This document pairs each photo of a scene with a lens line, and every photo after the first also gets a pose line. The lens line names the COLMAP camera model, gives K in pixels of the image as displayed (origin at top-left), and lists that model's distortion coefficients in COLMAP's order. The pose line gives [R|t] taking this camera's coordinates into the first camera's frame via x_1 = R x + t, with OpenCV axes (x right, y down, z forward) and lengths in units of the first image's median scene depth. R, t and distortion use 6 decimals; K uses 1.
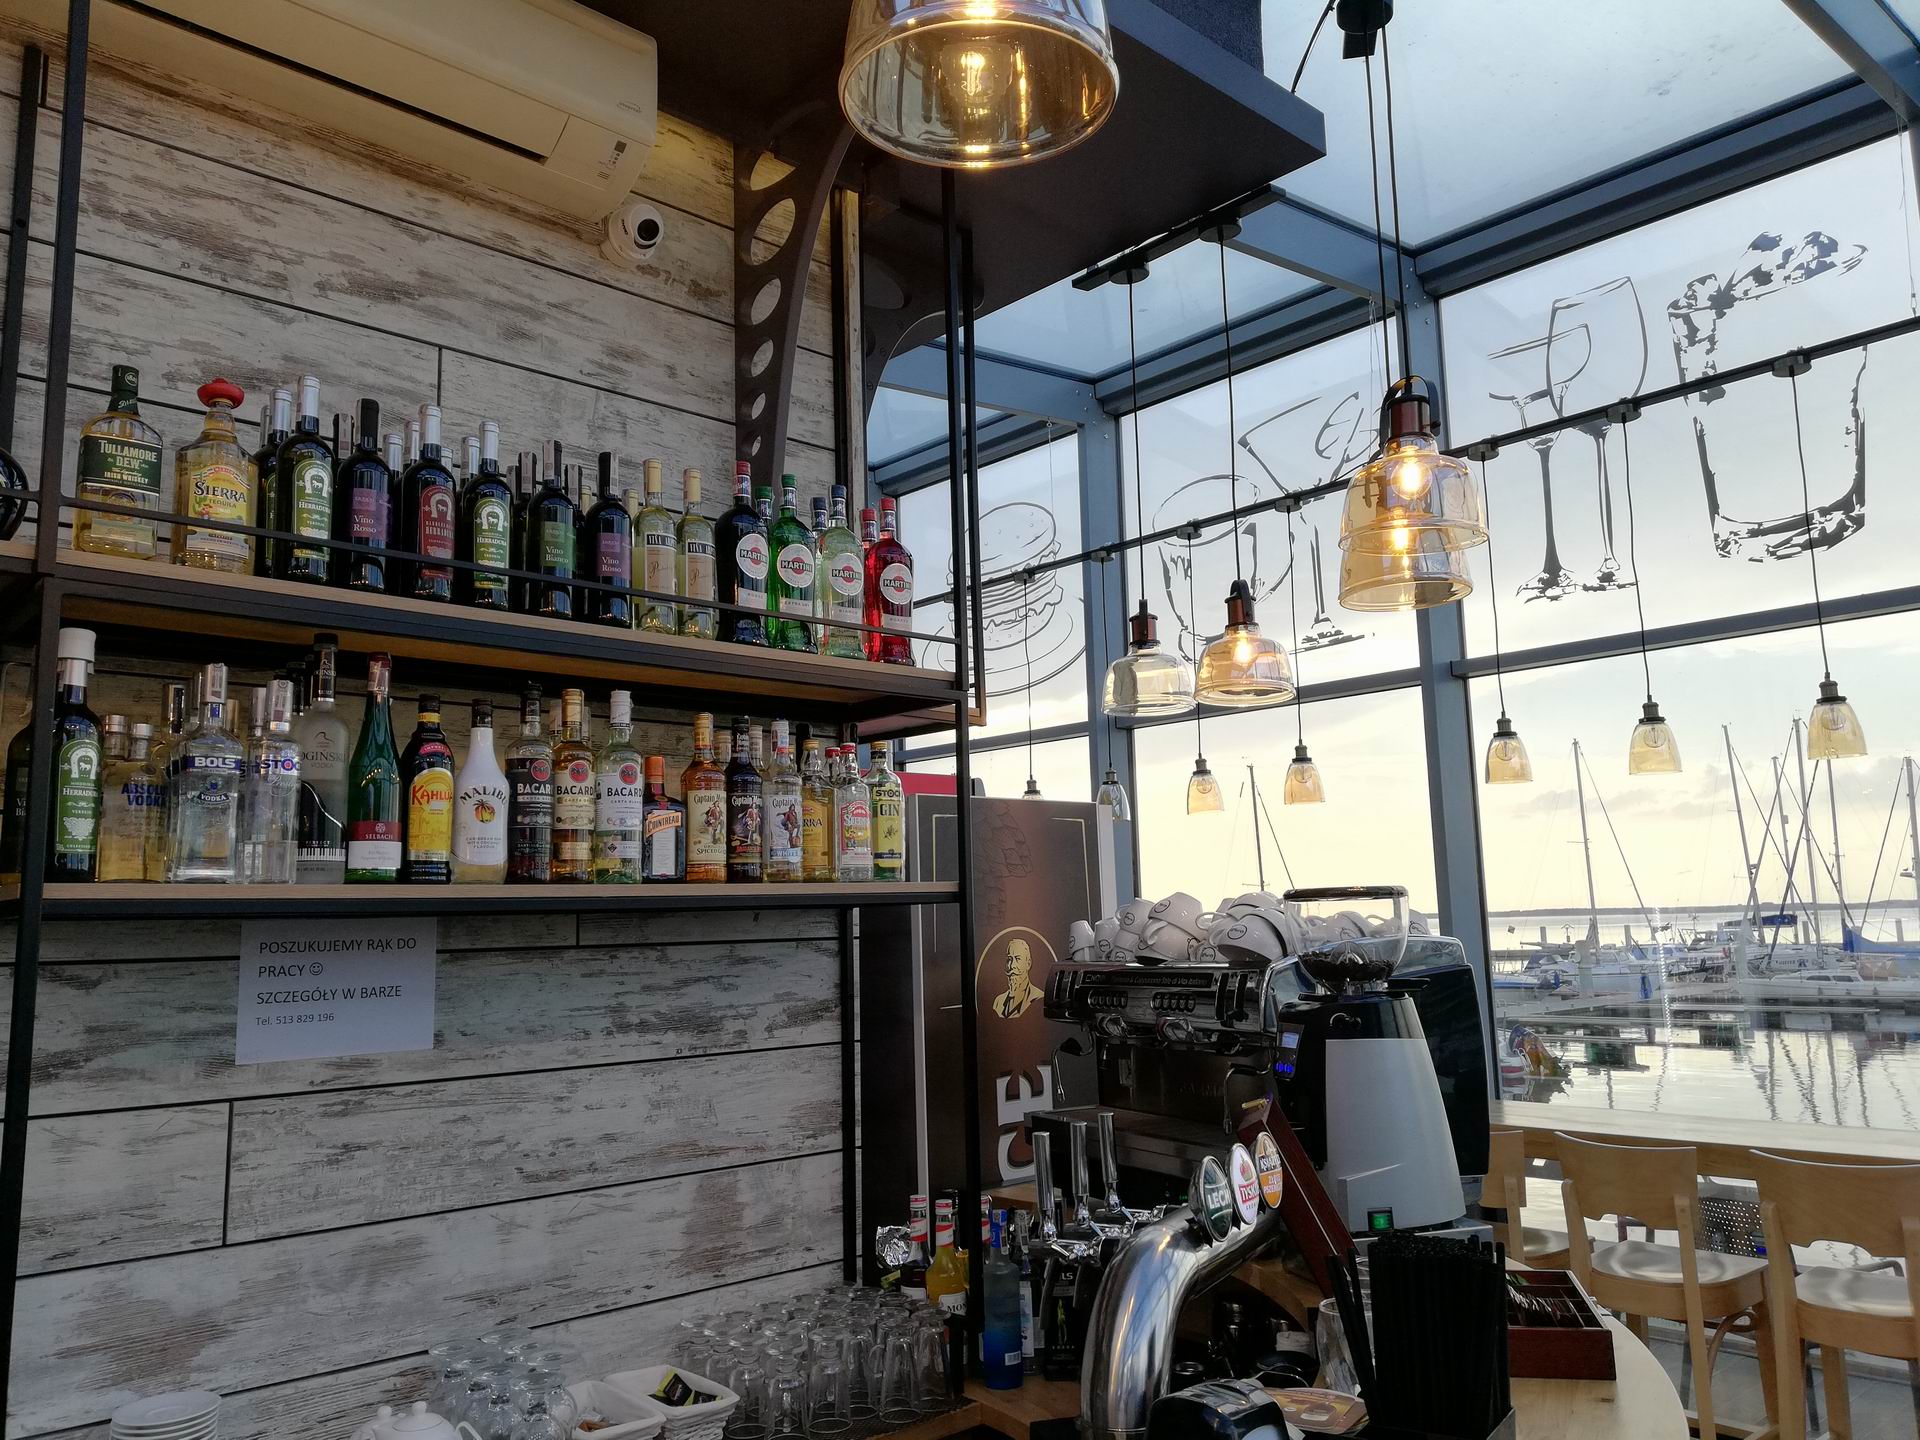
lens RADIAL K [[1440.7, 0, 958.7], [0, 1440.7, 713.6], [0, 0, 1]] dist [0.075659, -0.090836]
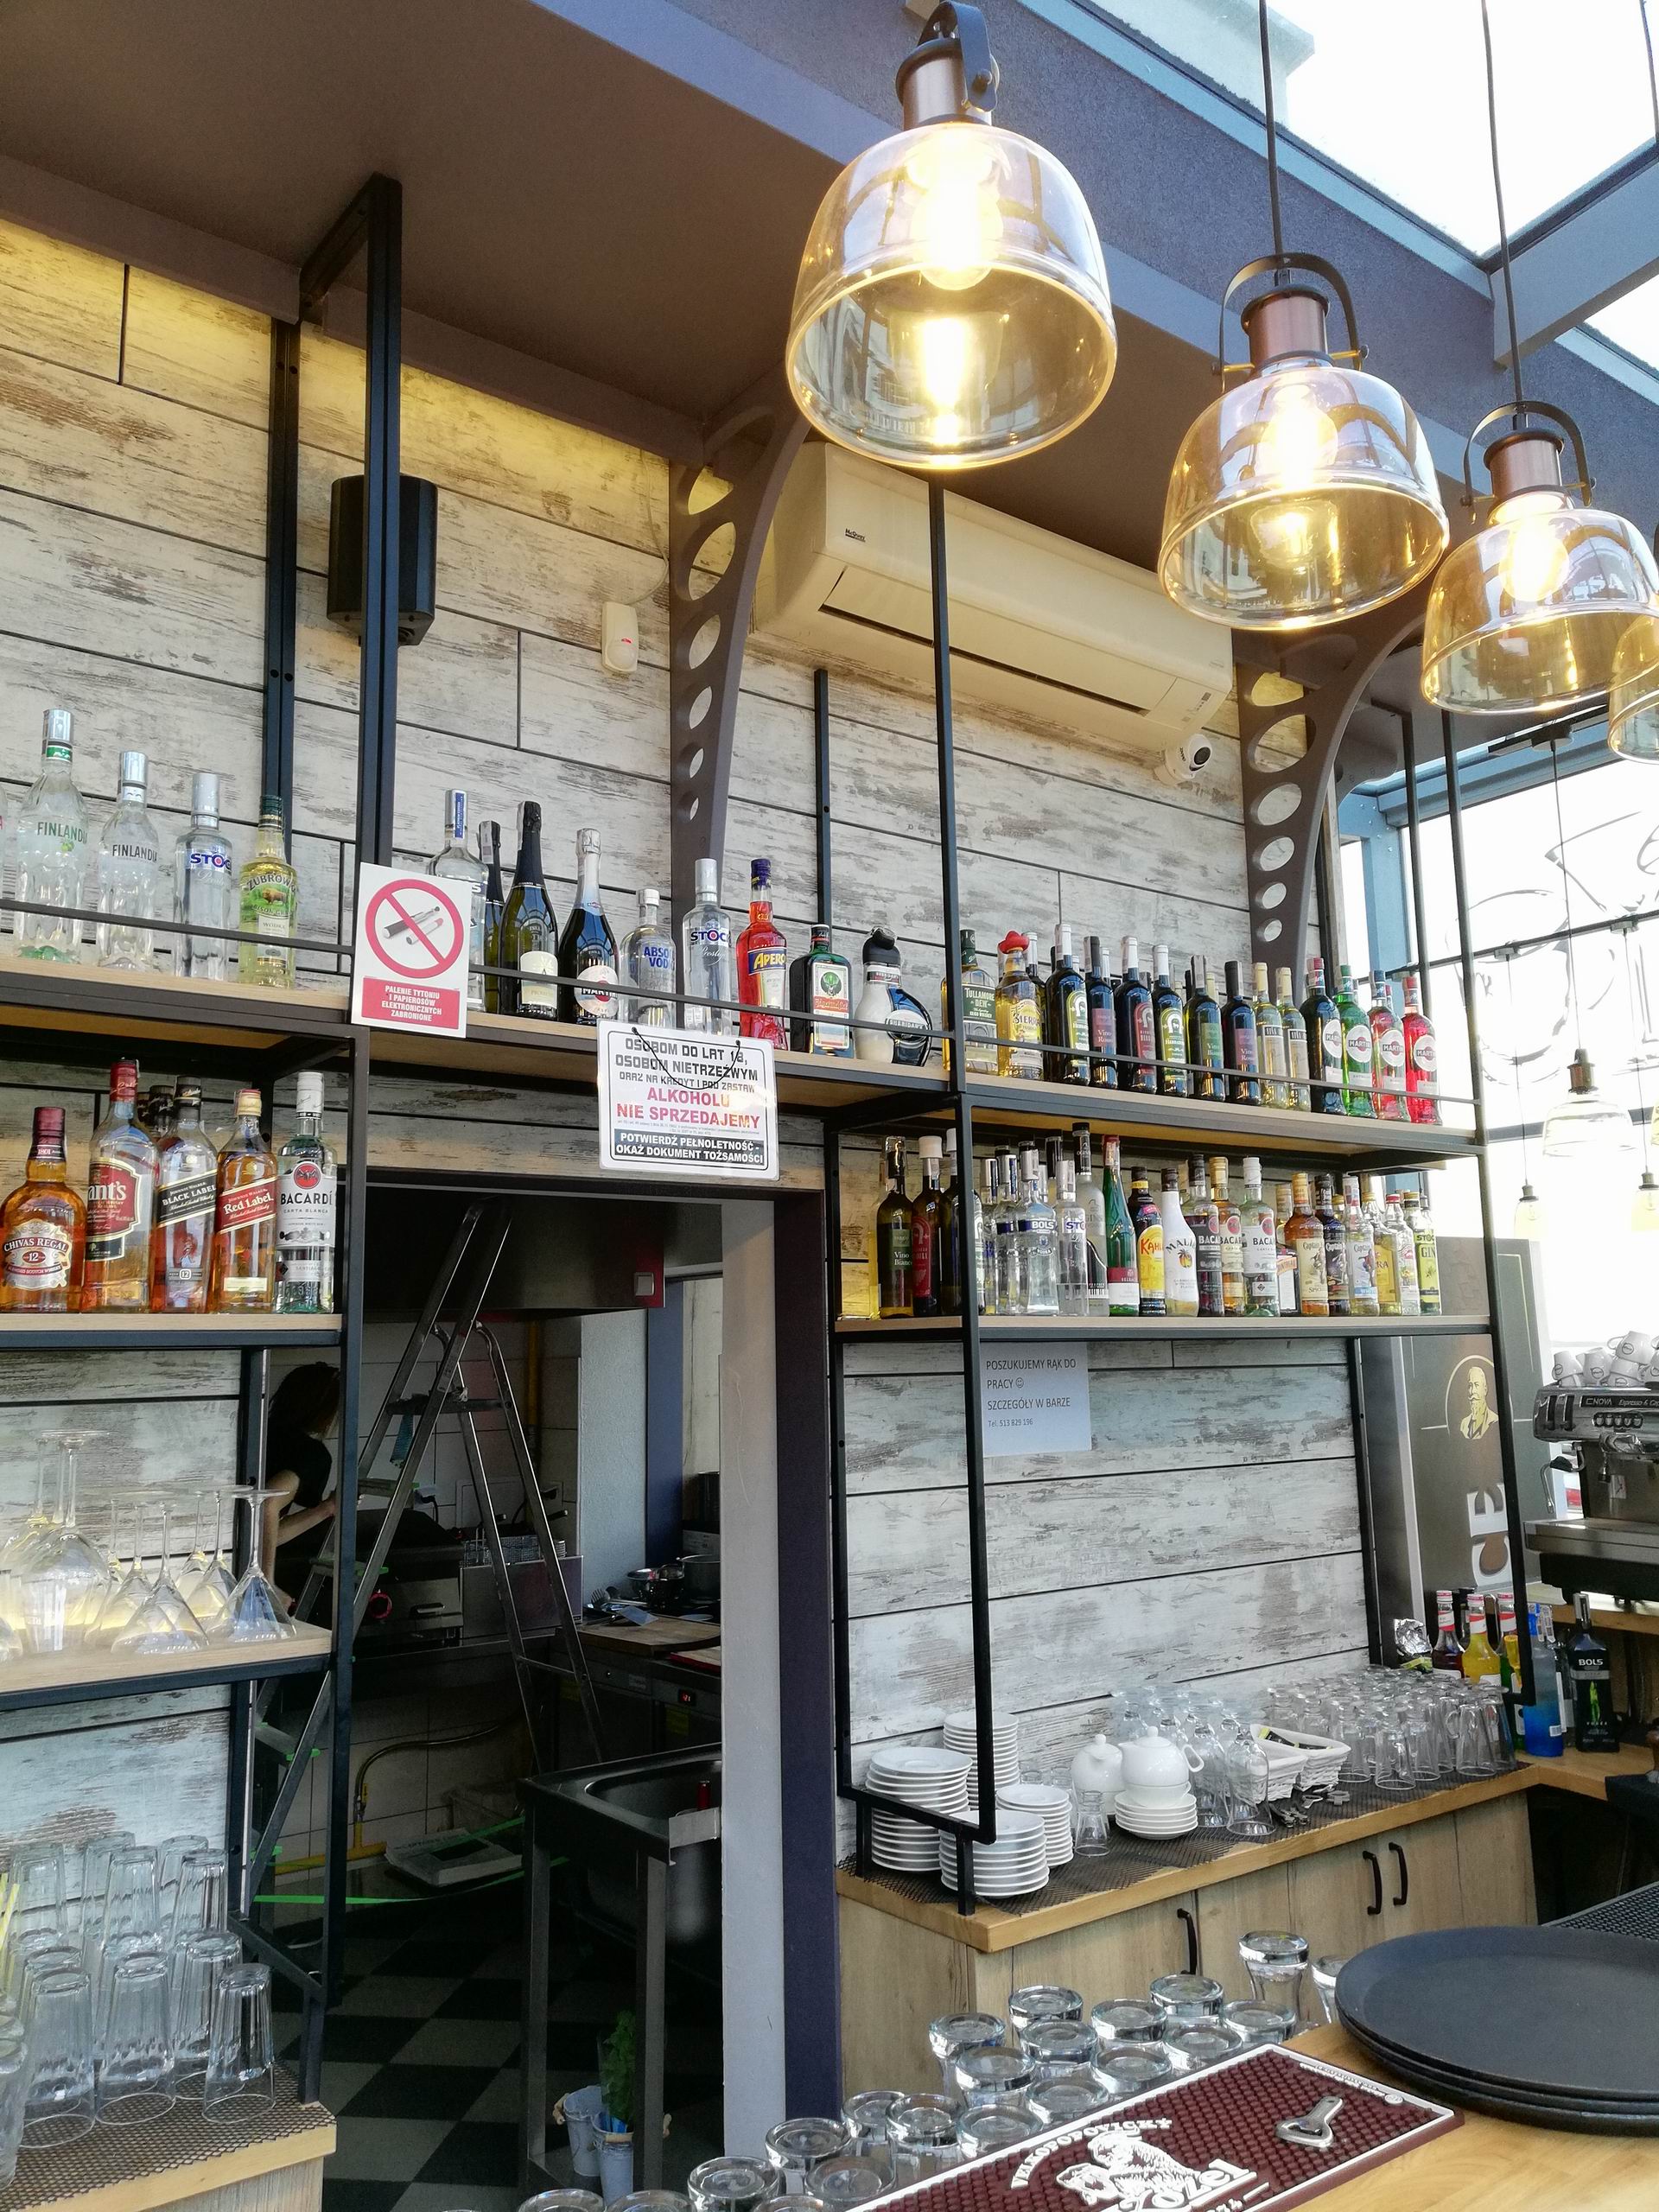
lens RADIAL K [[1656.8, 0, 826.3], [0, 1656.8, 1101.6], [0, 0, 1]] dist [0.079508, -0.098269]
pose [[0.994709, -0.013139, -0.101890, -0.384310], [0.012679, 0.999906, -0.005156, -0.051742], [0.101948, 0.003837, 0.994782, -0.368213]]
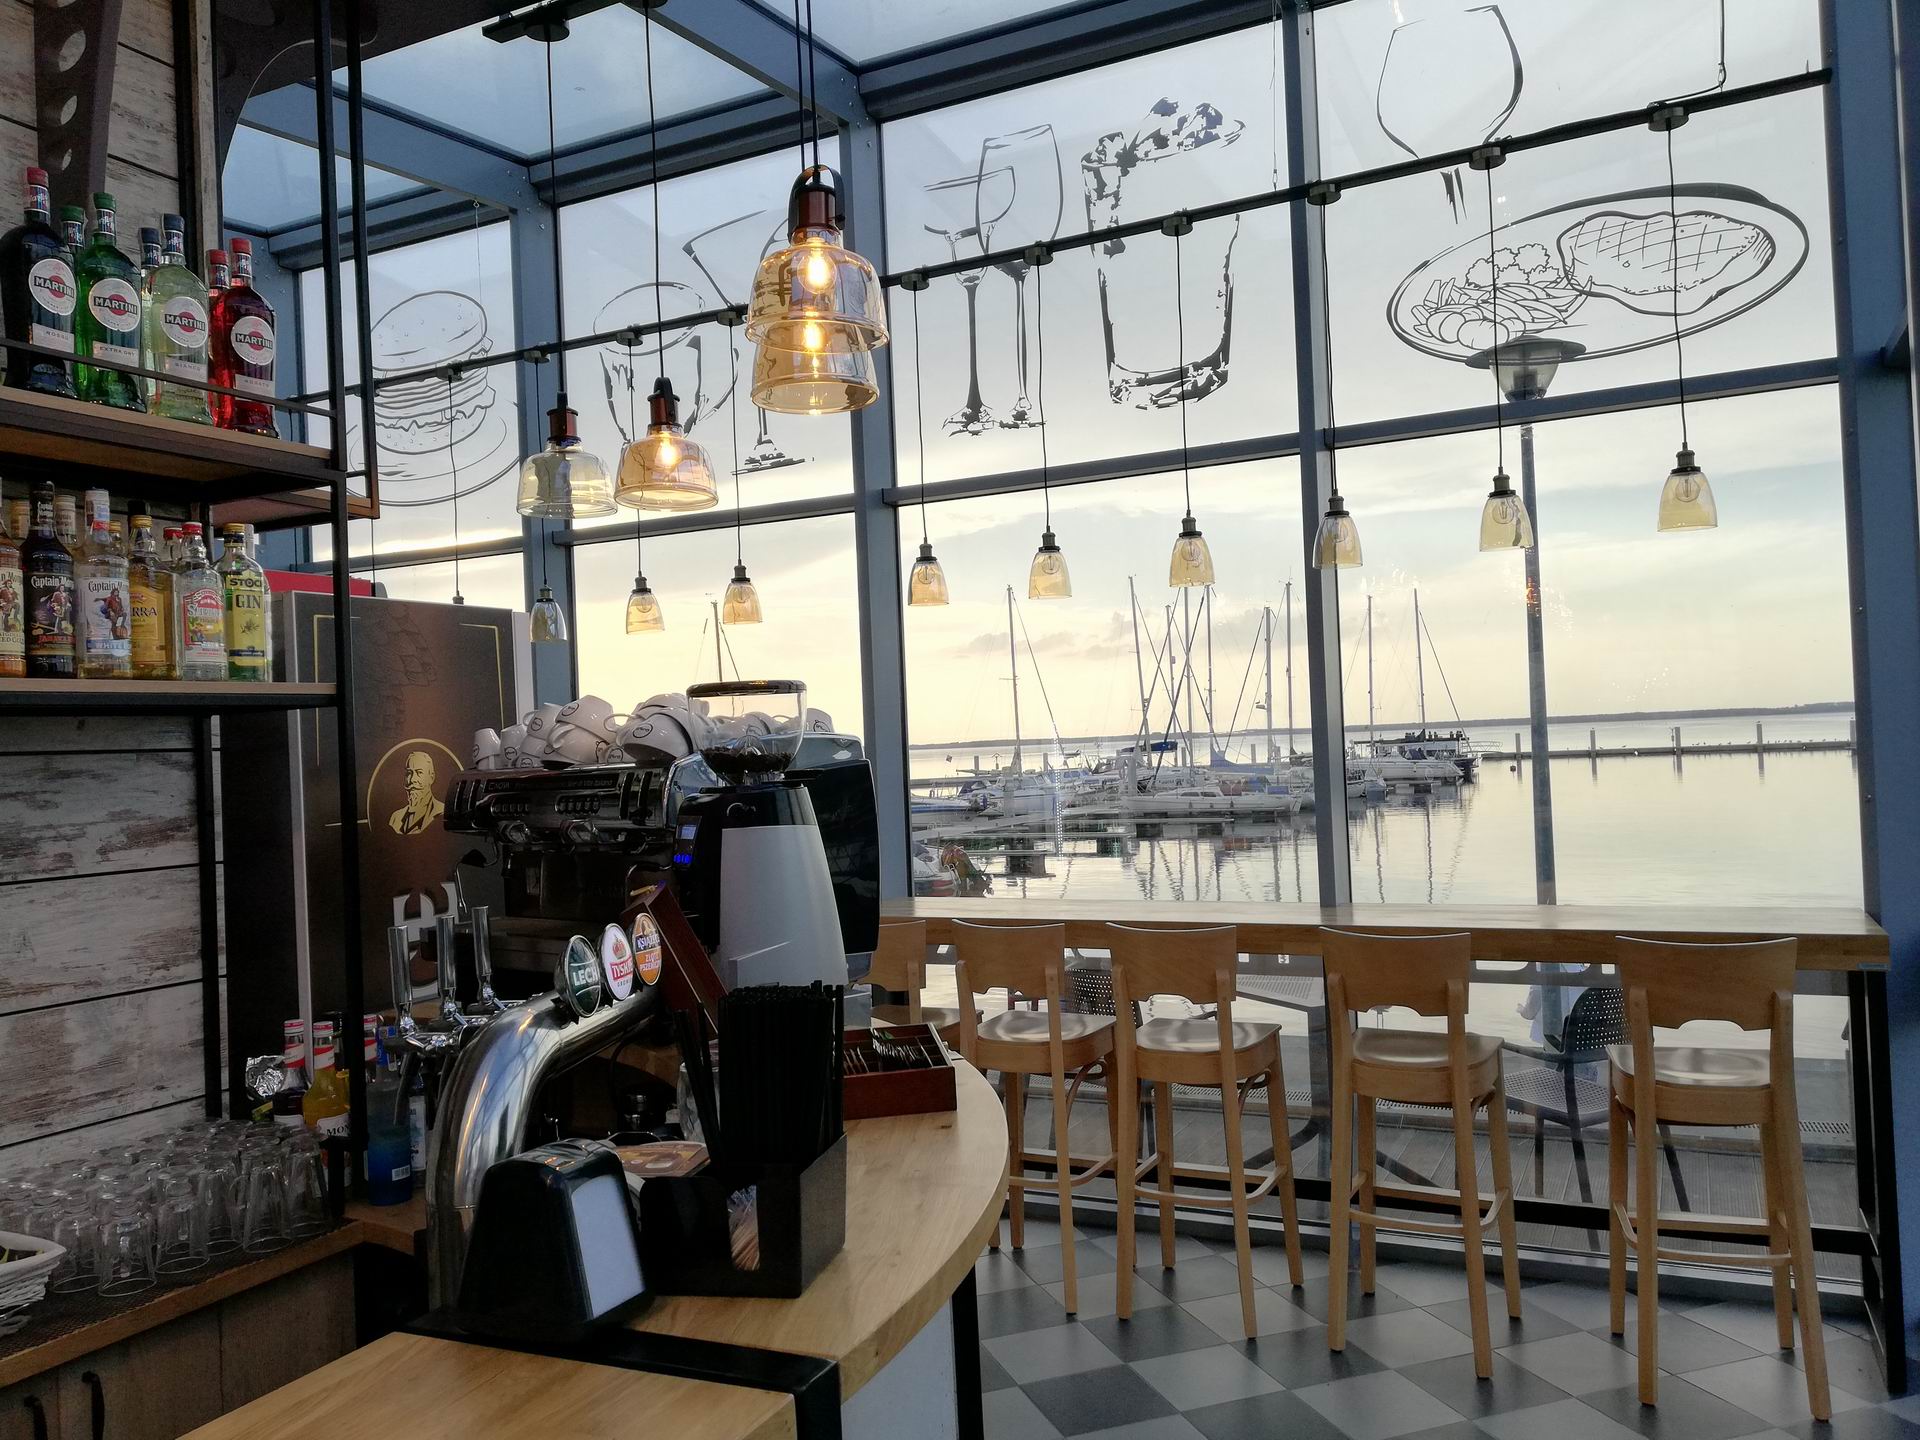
lens RADIAL K [[1438.0, 0, 960.0], [0, 1438.0, 720.0], [0, 0, 1]] dist [0.079508, -0.098269]
pose [[0.933752, -0.006769, 0.357857, 0.038705], [-0.034779, 0.993374, 0.109538, 0.025920], [-0.356227, -0.114728, 0.927329, 0.009006]]
